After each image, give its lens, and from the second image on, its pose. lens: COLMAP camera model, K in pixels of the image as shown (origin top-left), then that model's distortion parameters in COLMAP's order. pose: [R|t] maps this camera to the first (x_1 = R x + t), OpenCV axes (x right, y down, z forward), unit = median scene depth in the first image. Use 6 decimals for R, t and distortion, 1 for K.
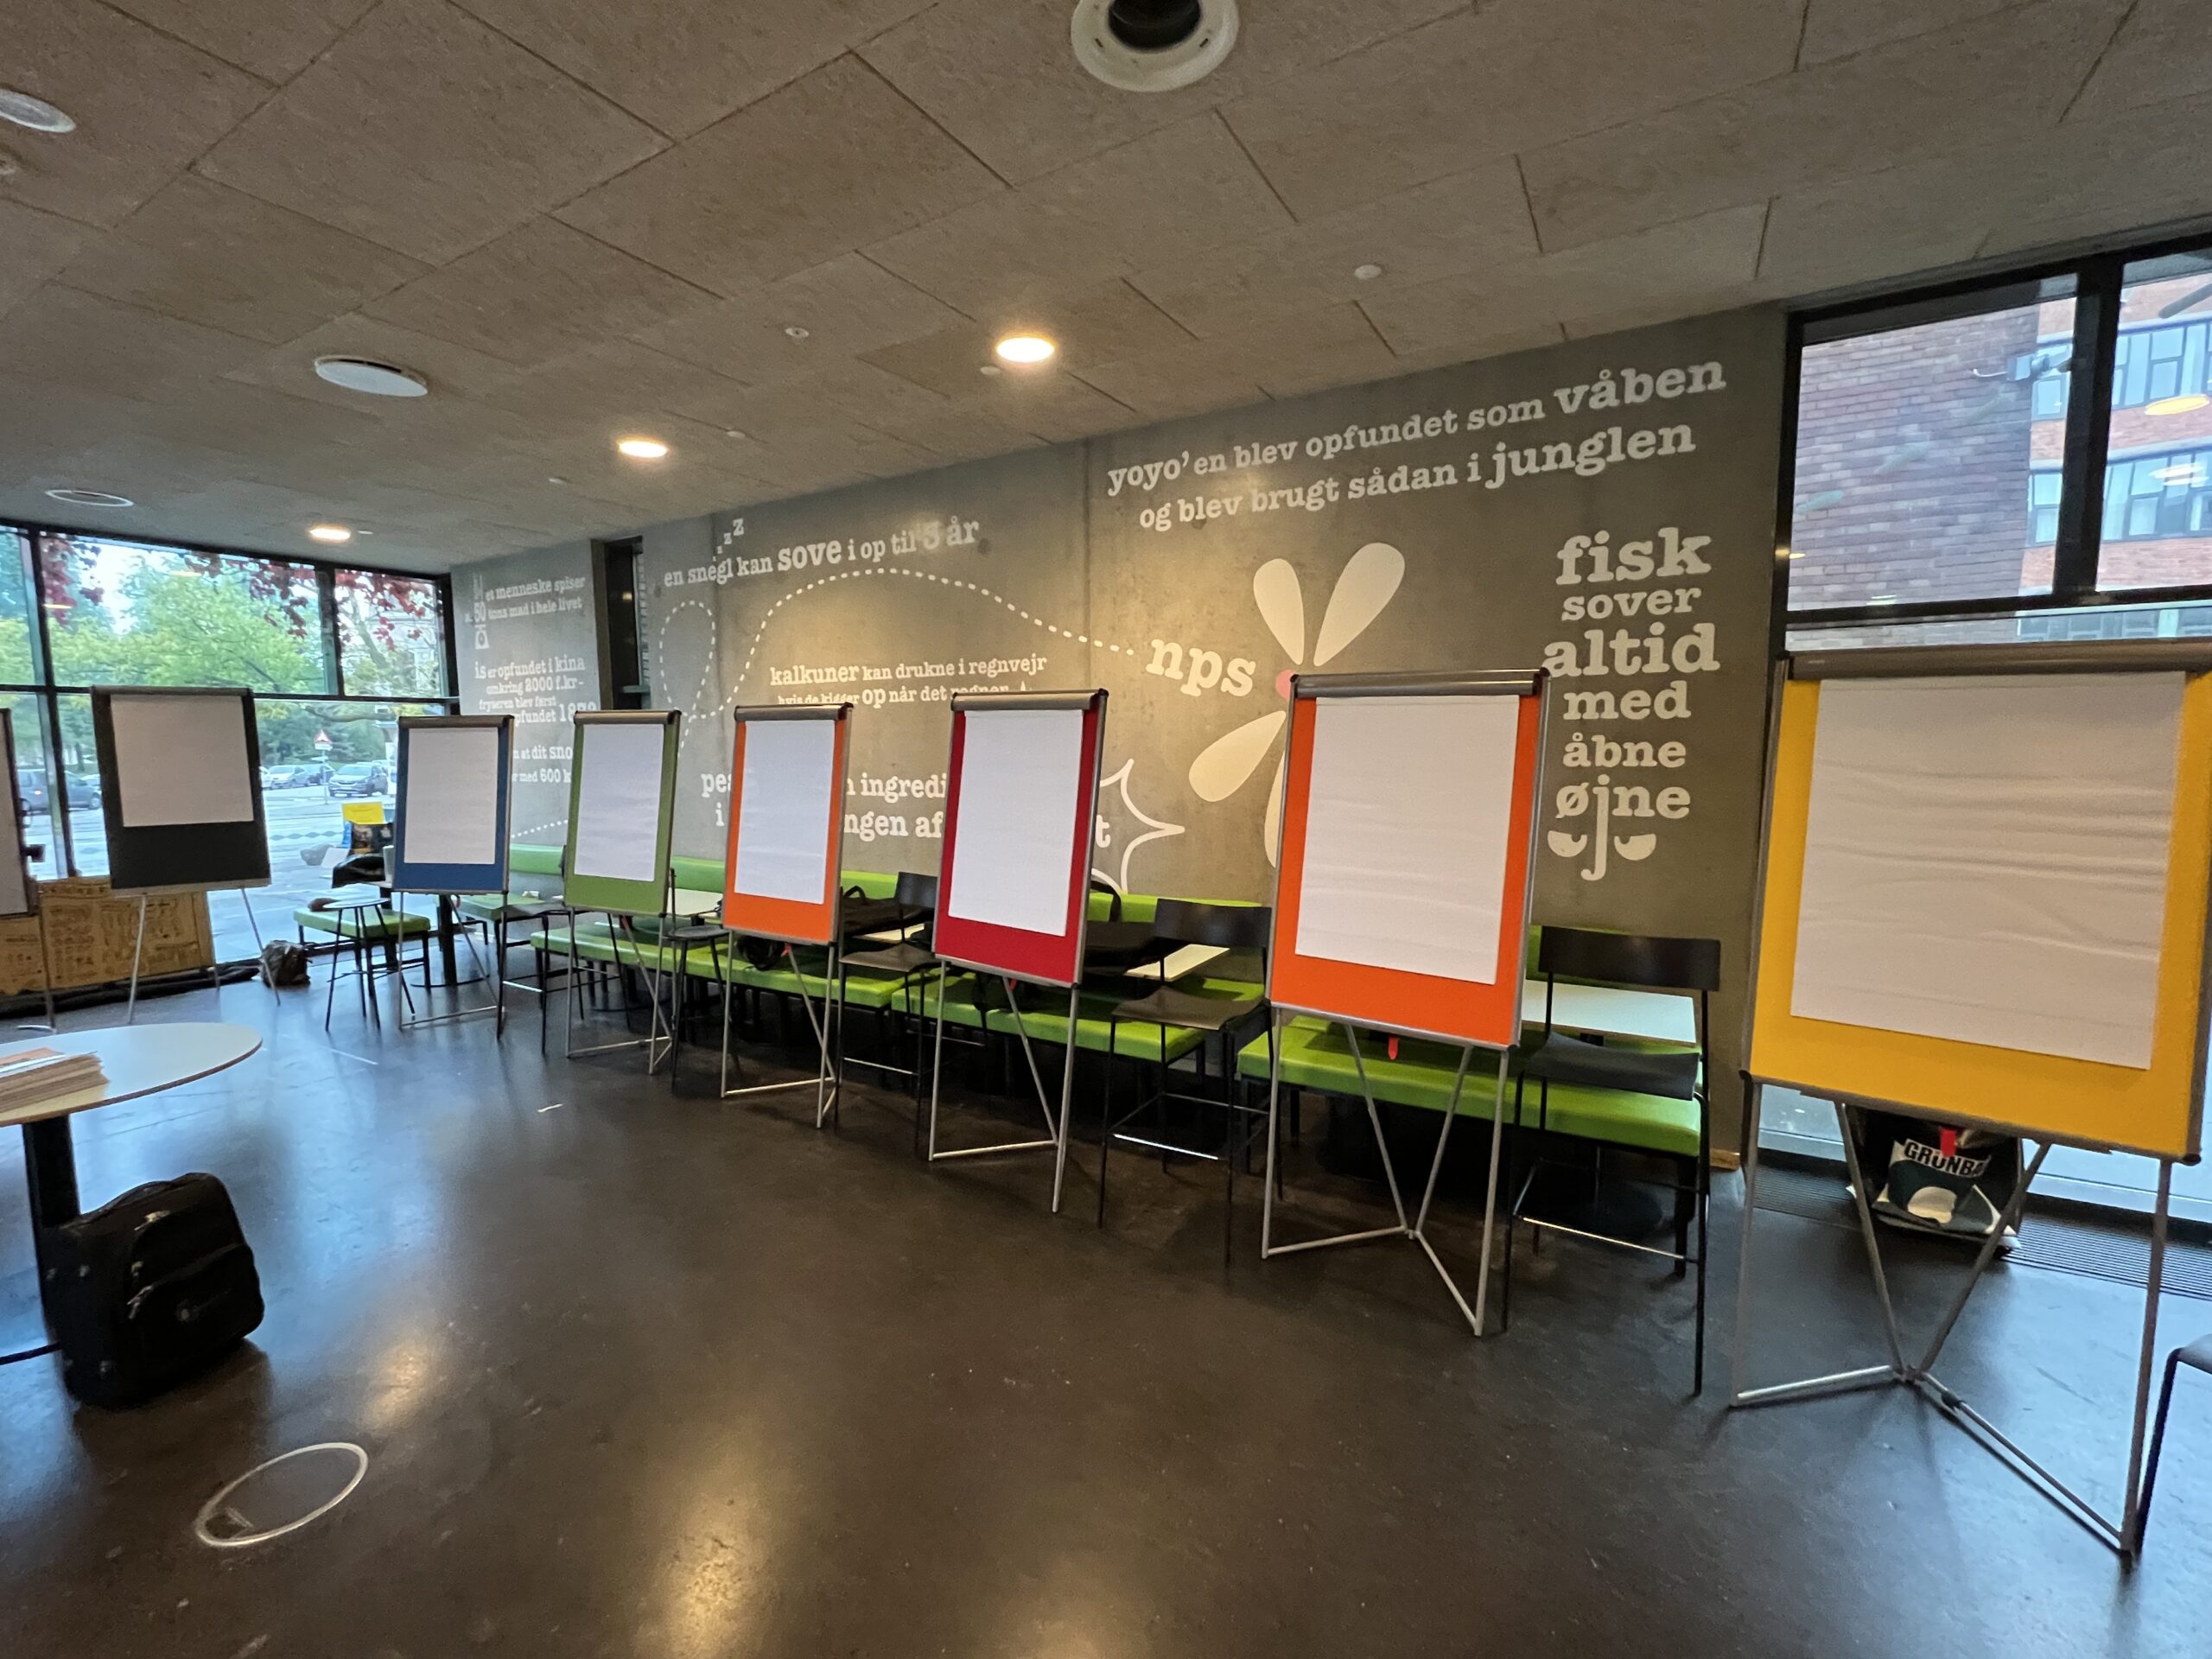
lens RADIAL K [[948.5, 0, 1106.0], [0, 948.5, 829.5], [0, 0, 1]] dist [0.001036, -0.000483]
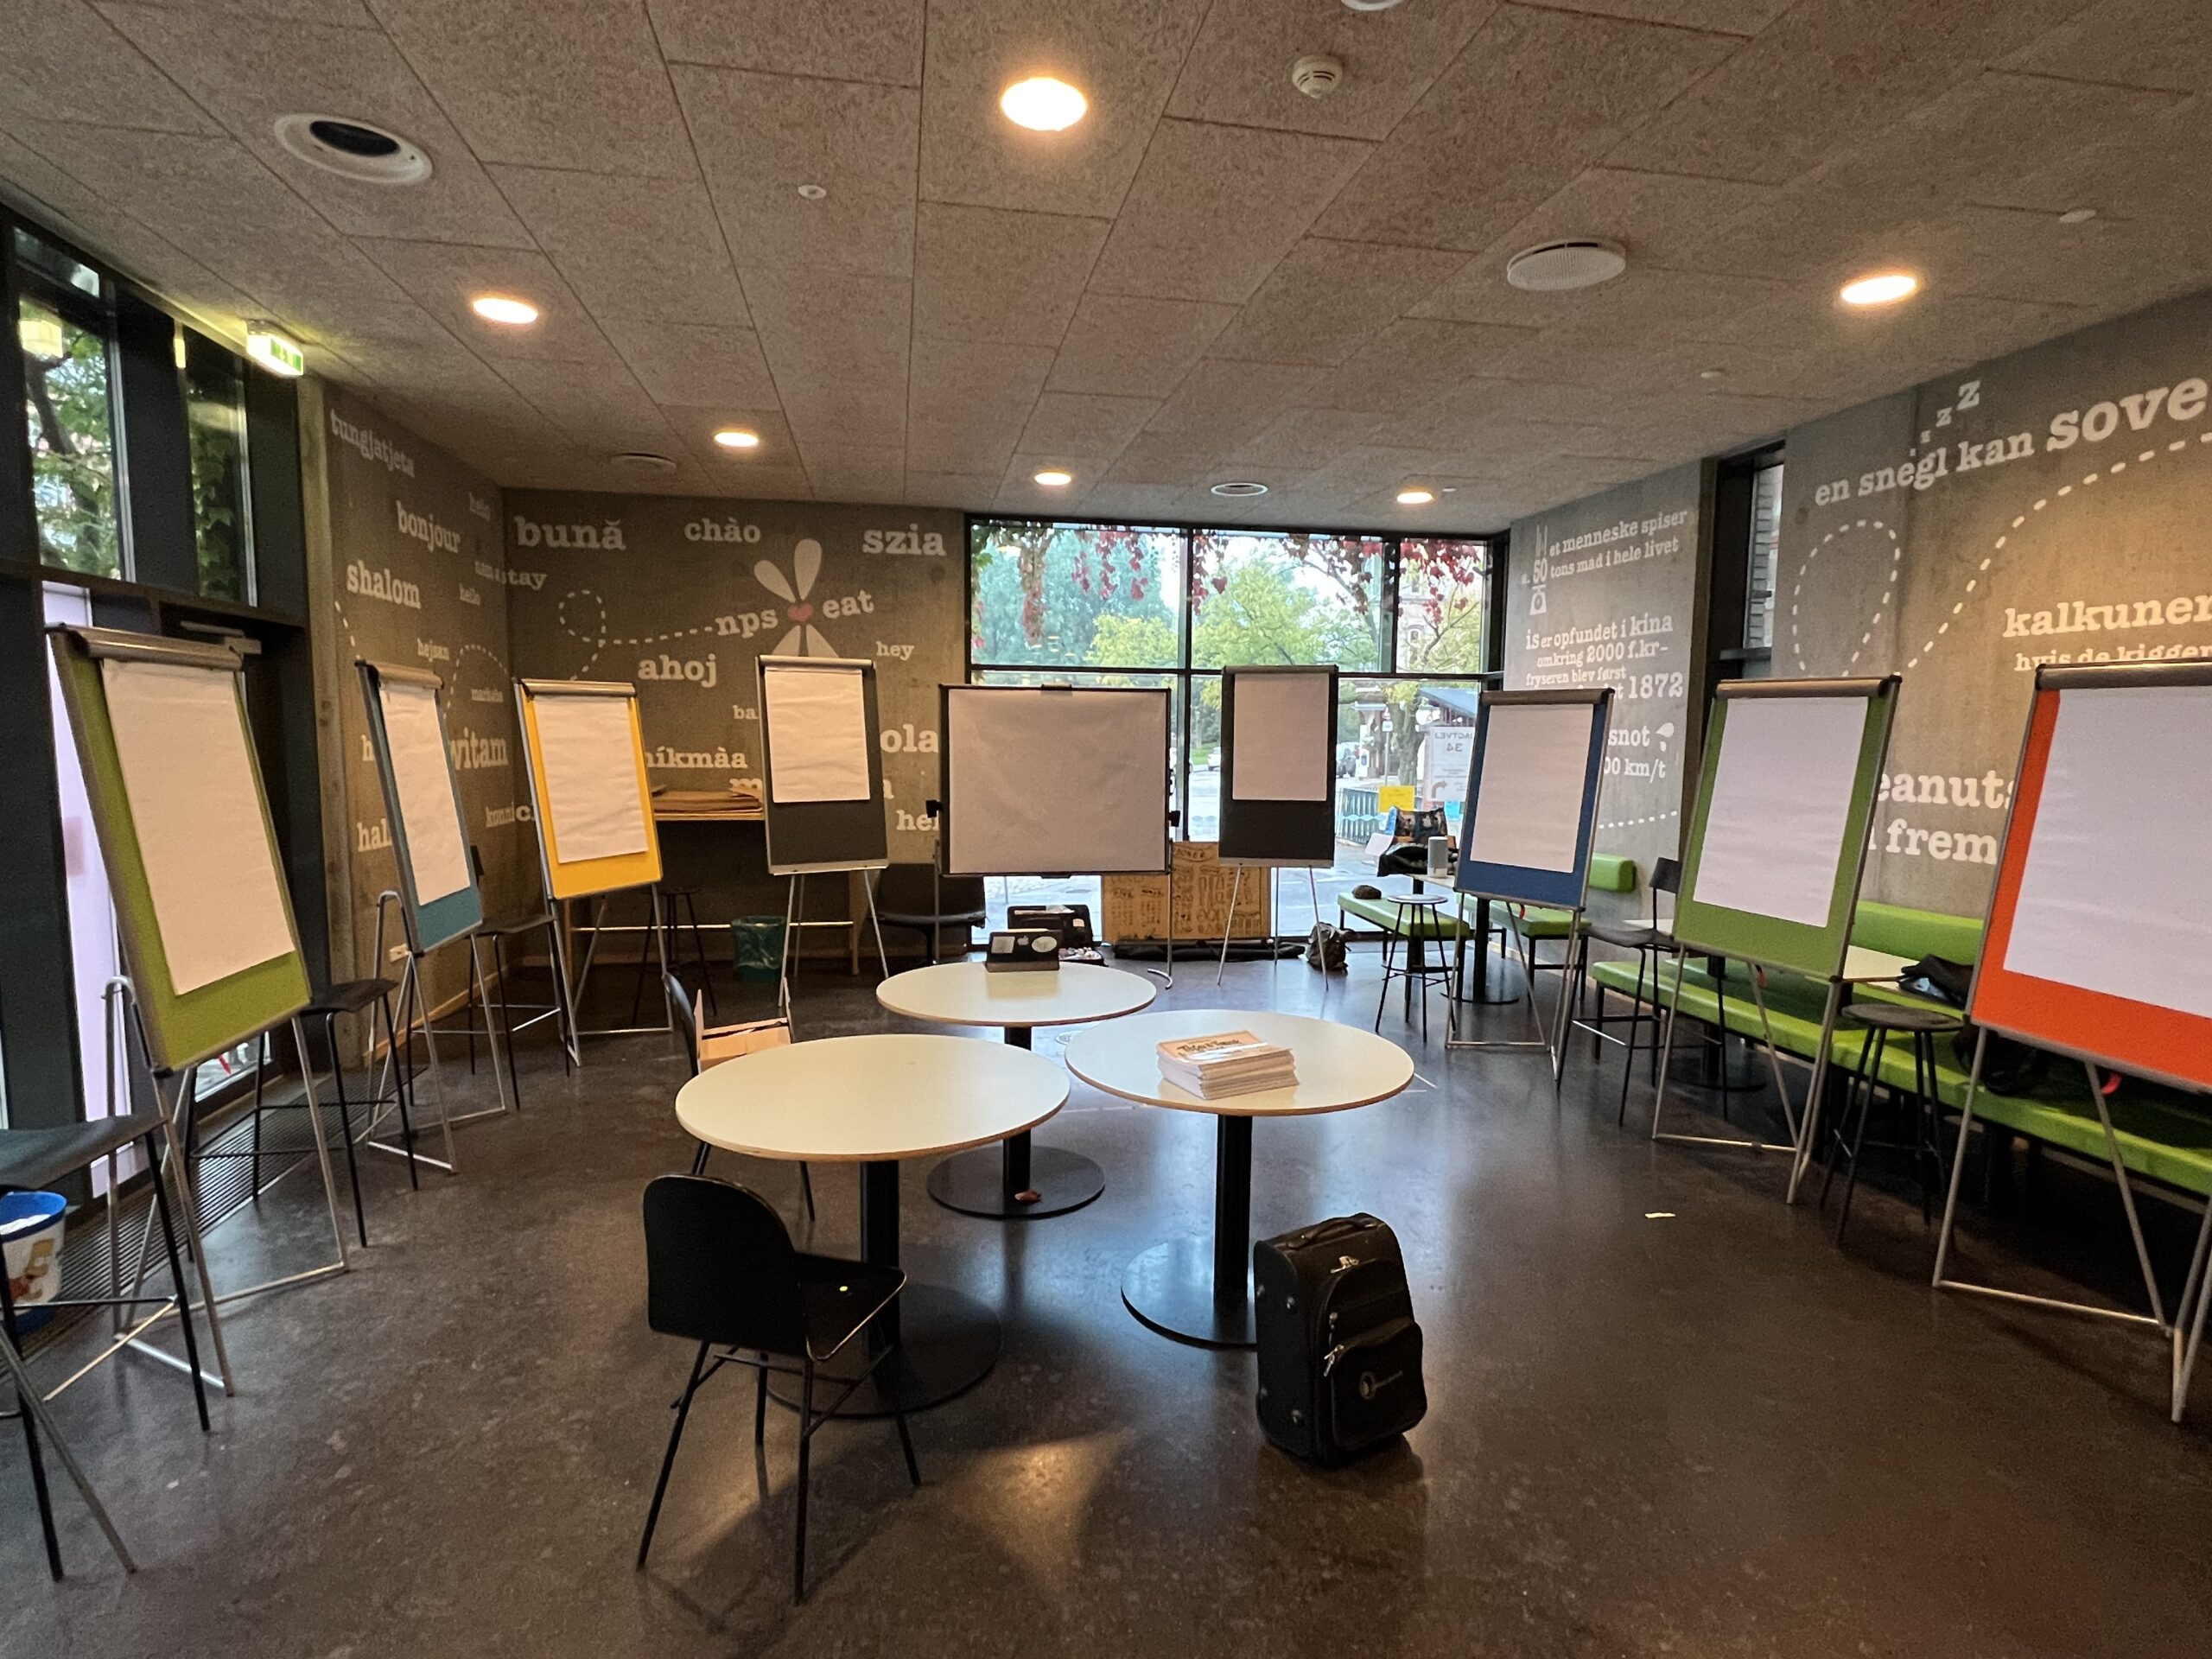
lens RADIAL K [[1126.2, 0, 1106.0], [0, 1126.2, 829.5], [0, 0, 1]] dist [-0.001448, -0.000912]
pose [[0.658292, 0.080333, -0.748464, -0.162609], [-0.082320, 0.996009, 0.034500, -0.000896], [0.748248, 0.038903, 0.662277, 0.055792]]
